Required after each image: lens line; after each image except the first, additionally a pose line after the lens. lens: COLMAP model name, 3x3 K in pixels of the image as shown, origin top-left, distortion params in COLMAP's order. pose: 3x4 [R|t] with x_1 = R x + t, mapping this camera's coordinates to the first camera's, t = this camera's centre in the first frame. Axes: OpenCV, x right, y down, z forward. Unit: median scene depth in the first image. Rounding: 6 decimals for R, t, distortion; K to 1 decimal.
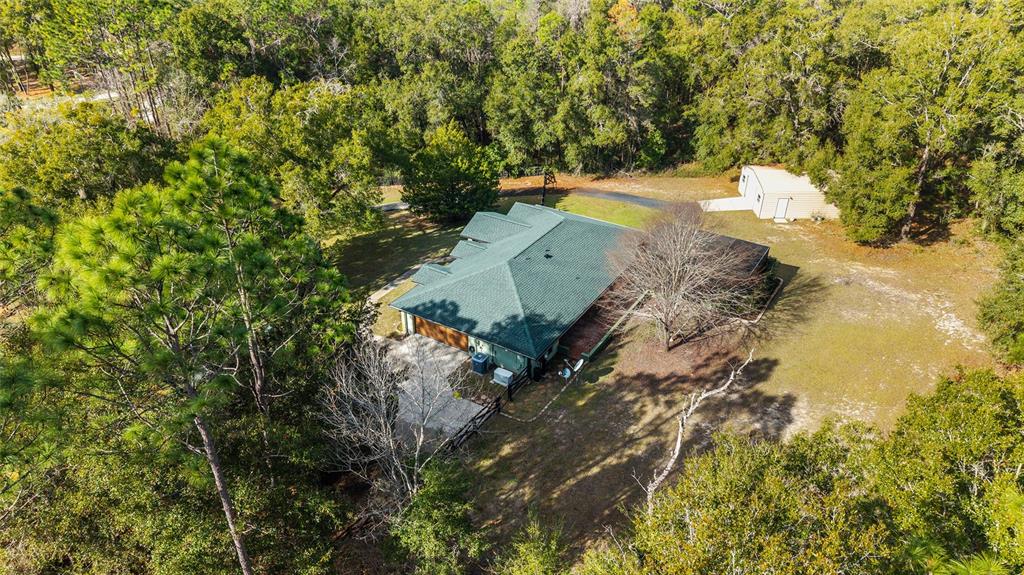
lens RADIAL K [[720.8, 0, 510.5], [0, 720.8, 293.5], [0, 0, 1]] dist [0.013926, -0.017731]
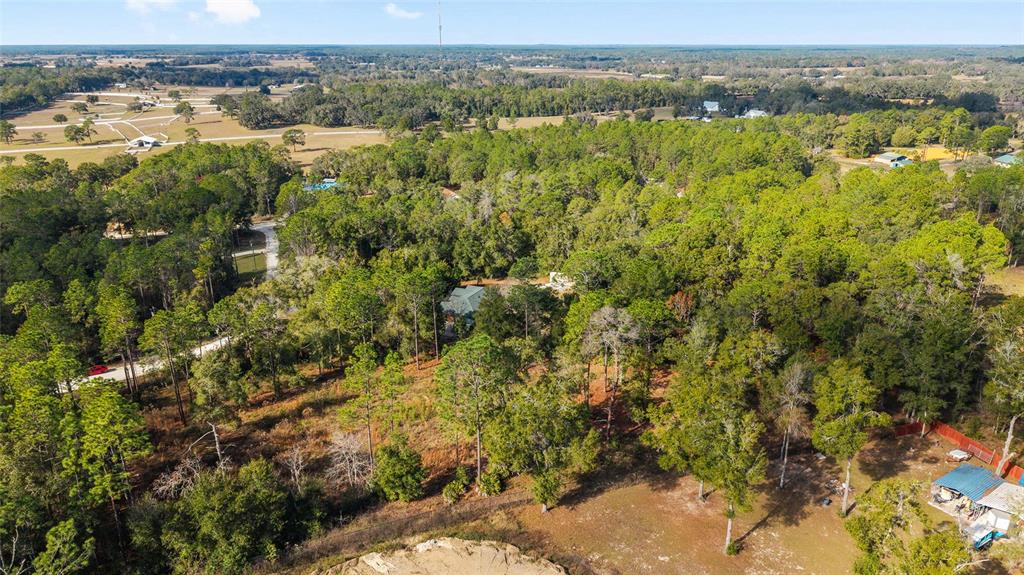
lens RADIAL K [[720.8, 0, 509.1], [0, 720.8, 285.3], [0, 0, 1]] dist [0.013926, -0.017731]
pose [[0.995572, -0.039796, 0.085162, -0.059413], [0.055795, 0.979286, -0.194641, 0.360340], [-0.075652, 0.198531, 0.977171, -1.499637]]
